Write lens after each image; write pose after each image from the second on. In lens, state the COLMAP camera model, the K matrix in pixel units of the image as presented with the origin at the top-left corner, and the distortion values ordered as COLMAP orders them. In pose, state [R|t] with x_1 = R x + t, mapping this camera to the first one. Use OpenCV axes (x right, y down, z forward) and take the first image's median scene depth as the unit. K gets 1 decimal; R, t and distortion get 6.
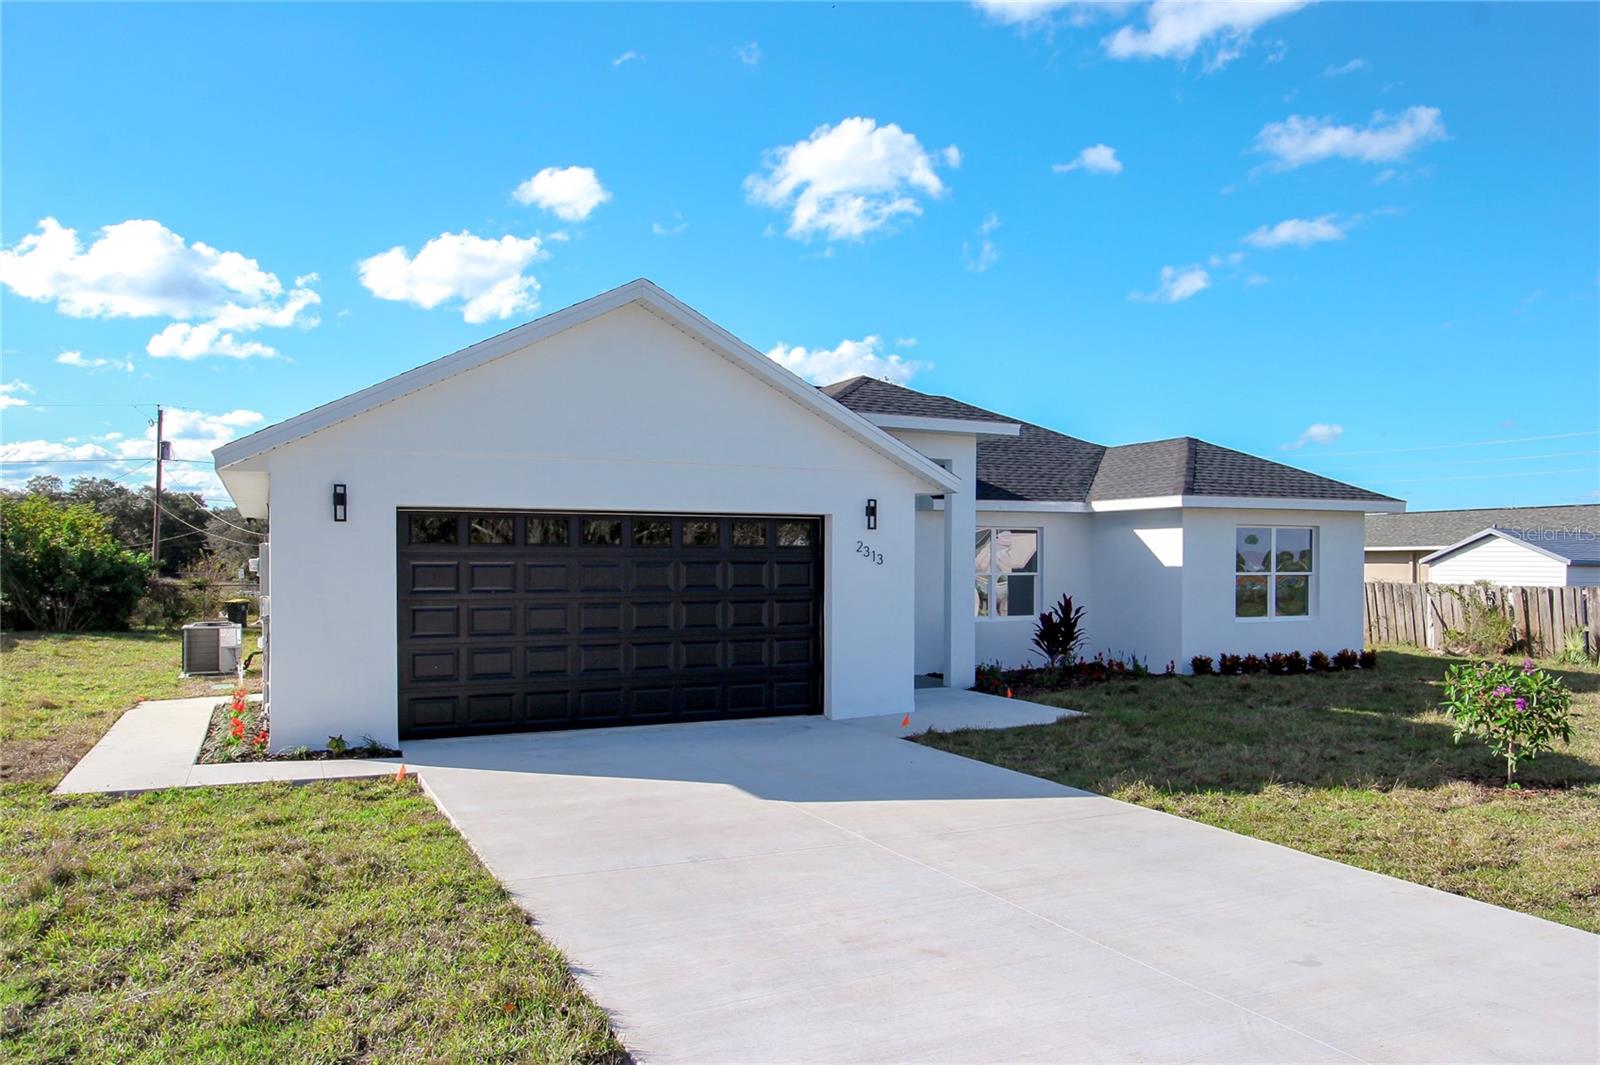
lens RADIAL K [[1249.1, 0, 800.0], [0, 1249.1, 532.5], [0, 0, 1]] dist [0.048612, 0.000398]
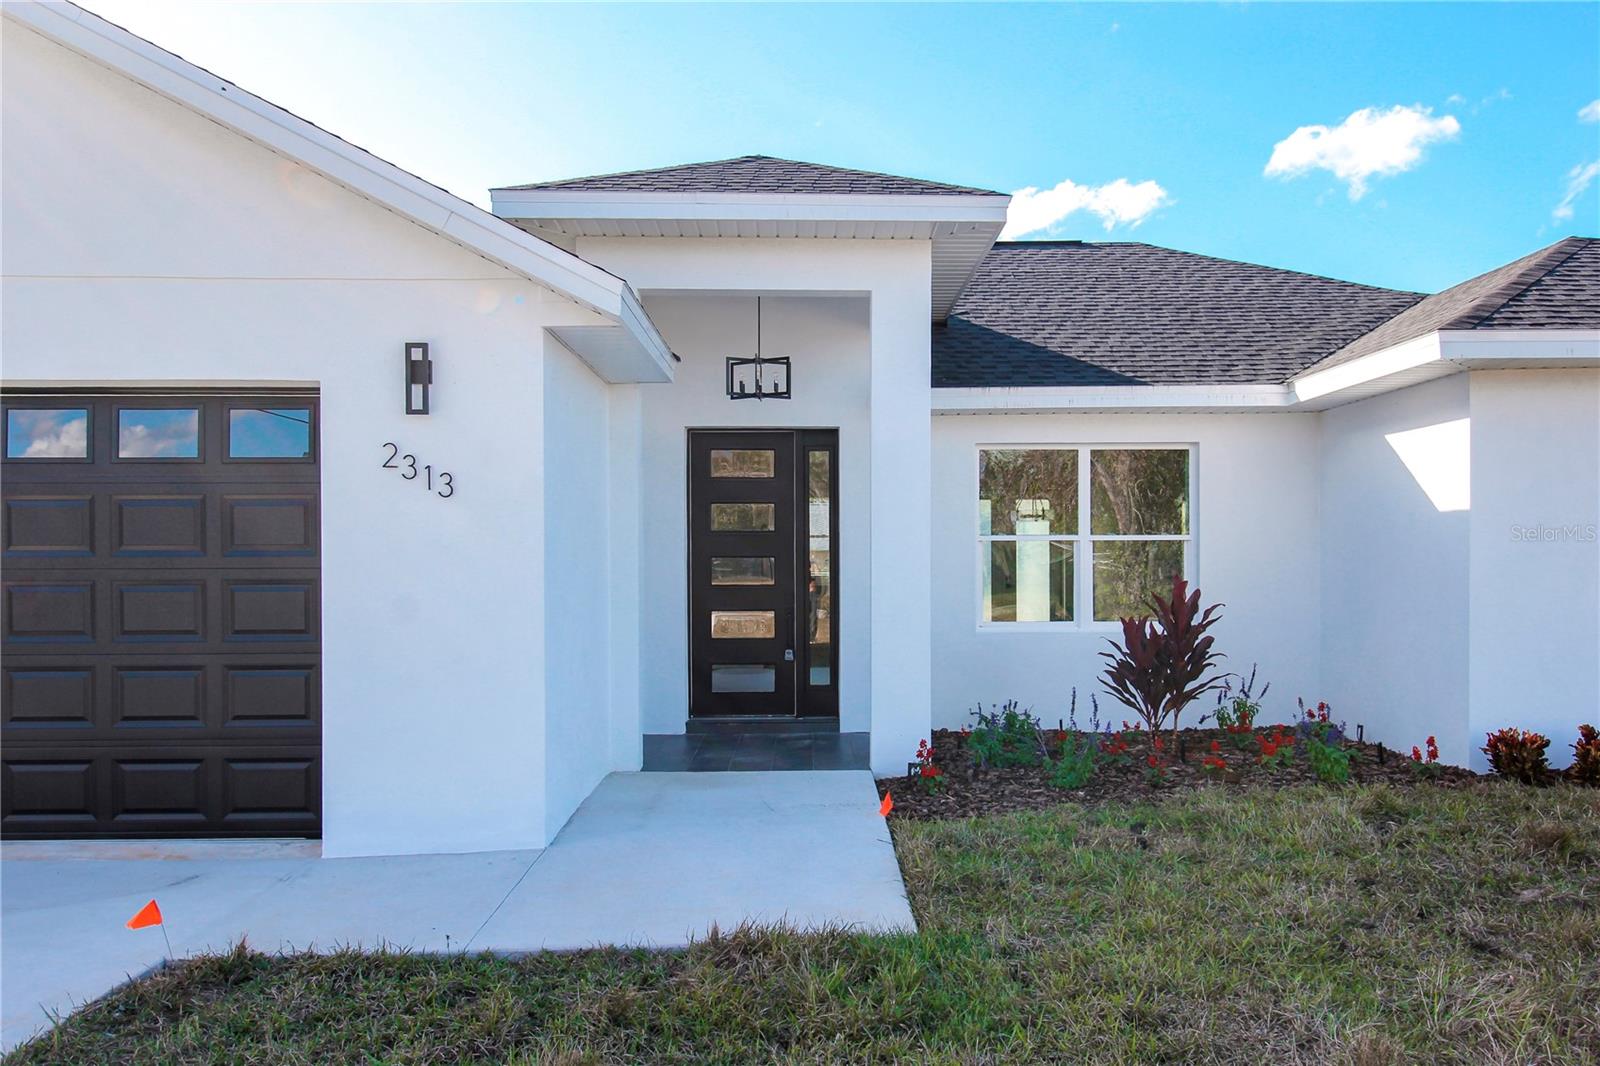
lens RADIAL K [[1249.1, 0, 800.0], [0, 1249.1, 533.0], [0, 0, 1]] dist [0.048612, 0.000398]
pose [[0.908374, -0.013407, -0.417945, 0.280964], [0.015052, 0.999887, 0.000639, 0.031479], [0.417889, -0.006871, 0.908472, 0.530376]]
